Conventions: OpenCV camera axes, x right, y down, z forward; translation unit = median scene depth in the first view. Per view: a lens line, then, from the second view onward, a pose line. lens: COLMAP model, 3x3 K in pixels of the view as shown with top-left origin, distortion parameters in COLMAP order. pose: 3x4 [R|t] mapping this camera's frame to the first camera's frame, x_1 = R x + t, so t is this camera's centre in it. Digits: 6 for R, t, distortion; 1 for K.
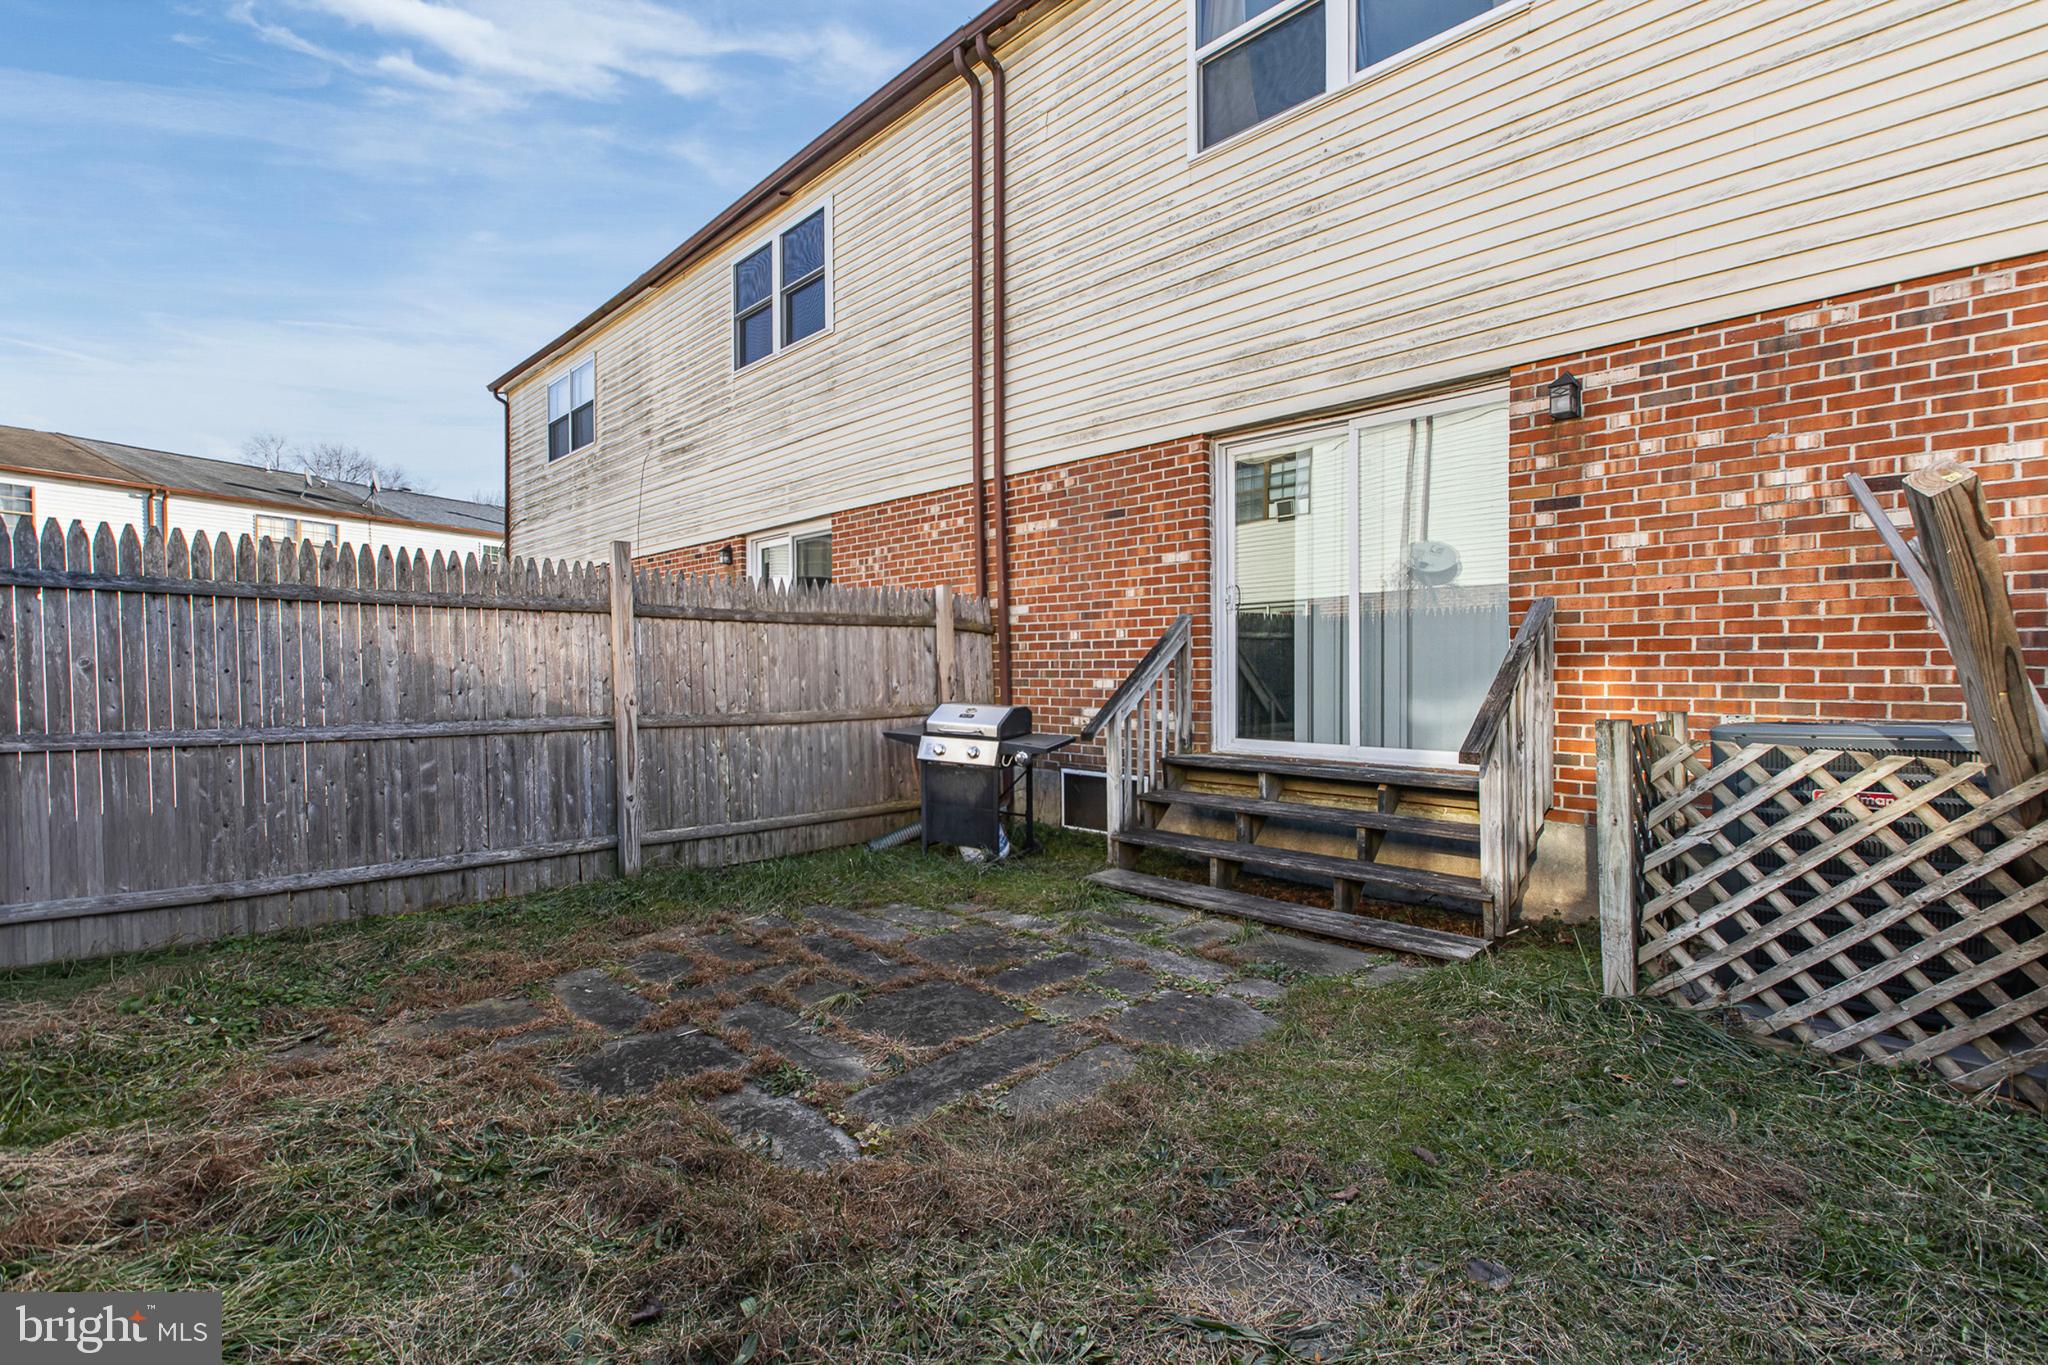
lens RADIAL K [[930.8, 0, 1036.9], [0, 930.8, 690.3], [0, 0, 1]] dist [0.008873, 0.000407]
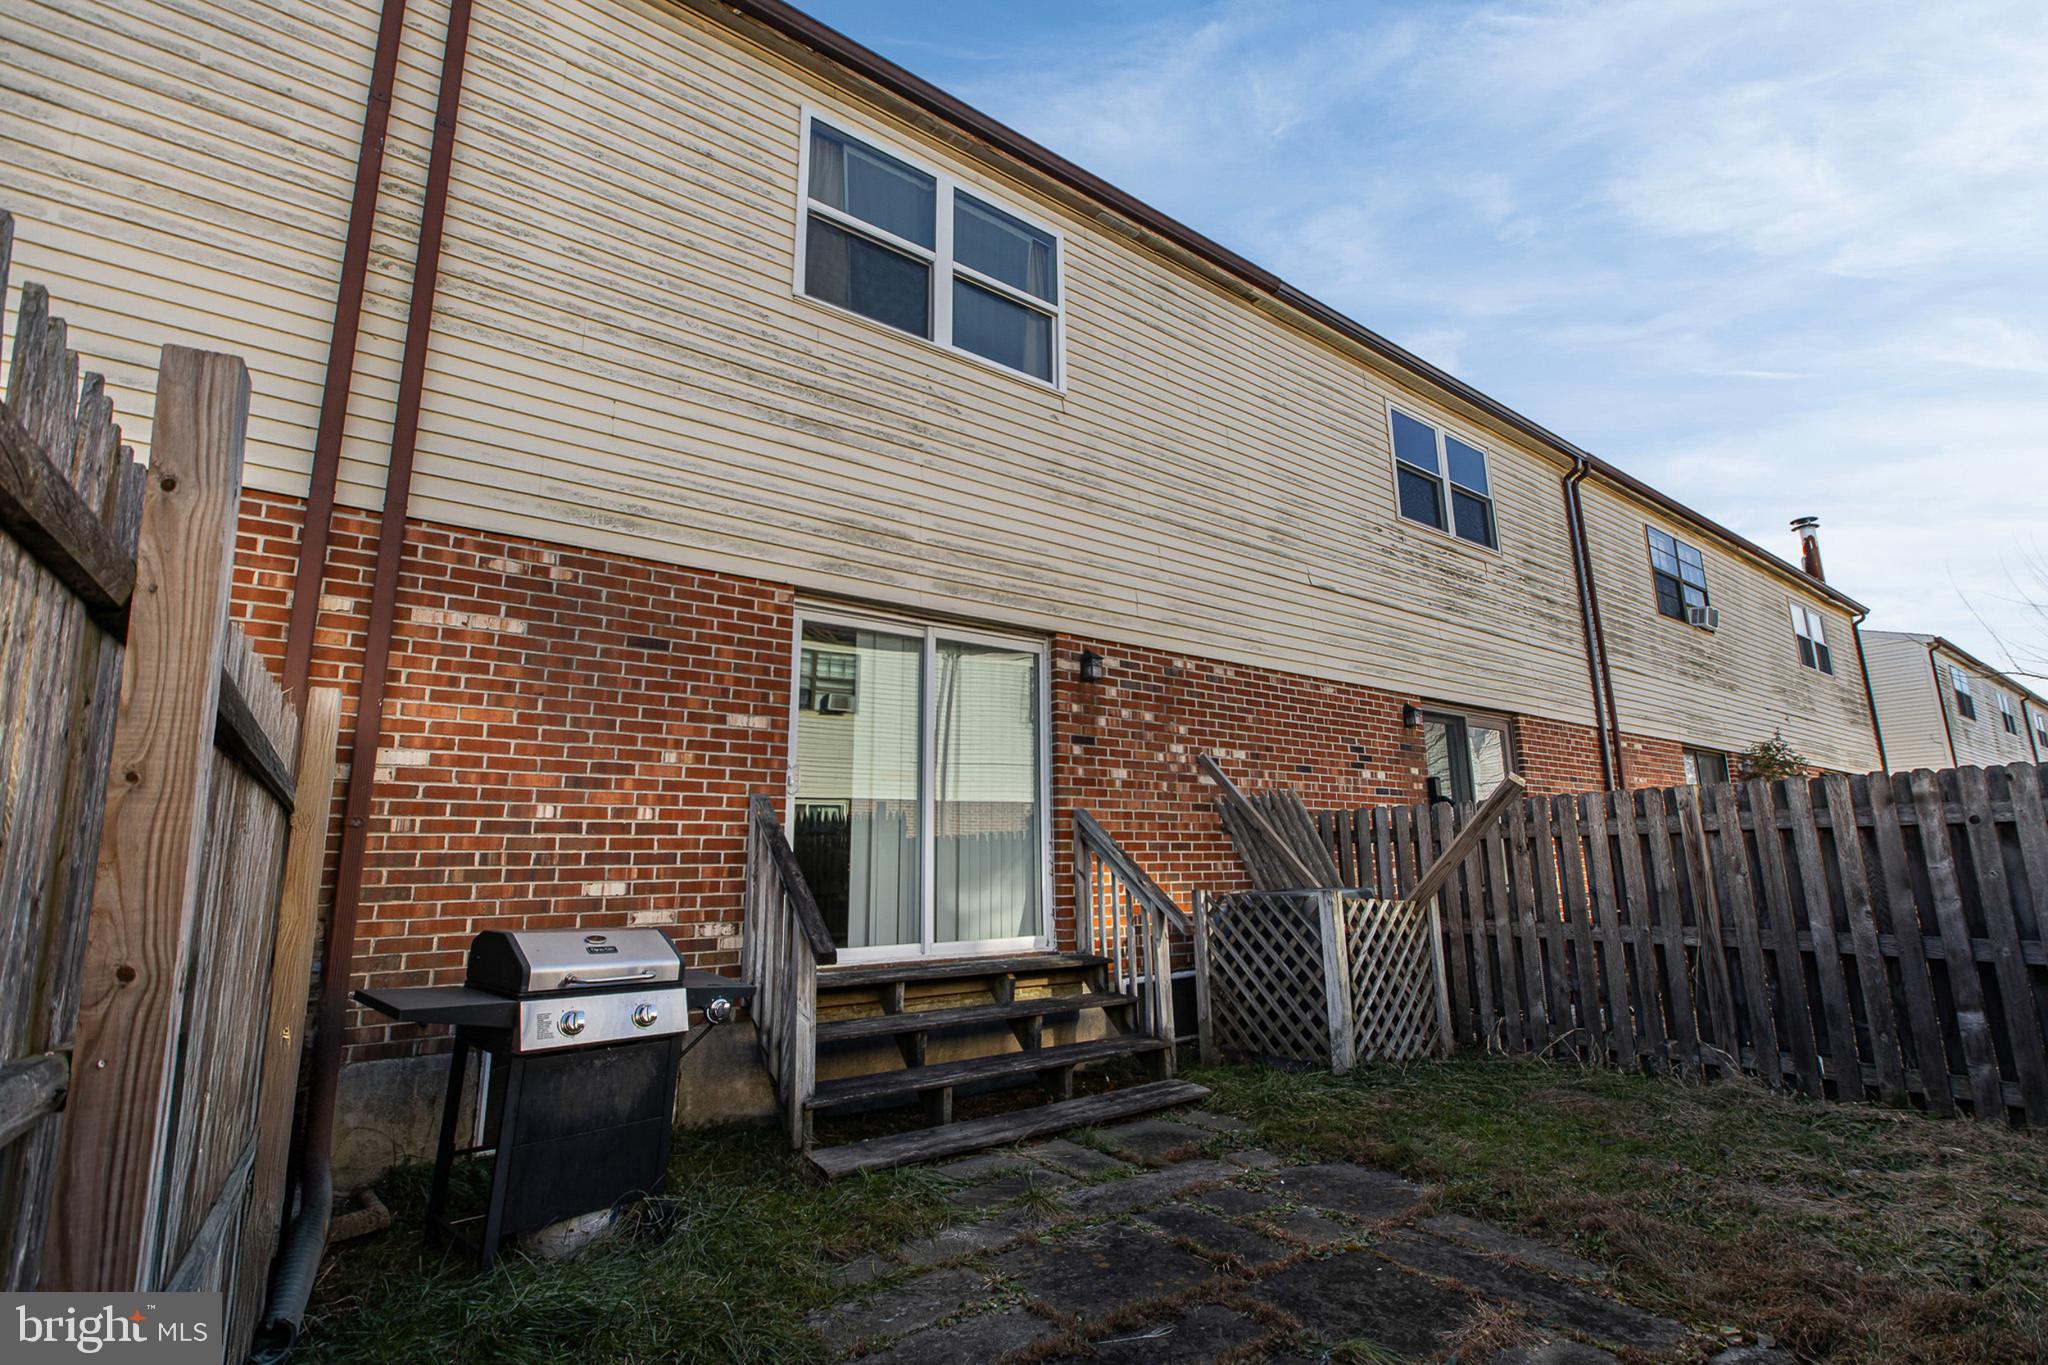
lens RADIAL K [[930.8, 0, 1030.5], [0, 930.8, 678.8], [0, 0, 1]] dist [0.008873, 0.000407]
pose [[0.155382, 0.196750, 0.968063, -0.665229], [0.032185, 0.978436, -0.204025, -0.010068], [-0.987330, 0.062859, 0.145699, 0.733137]]
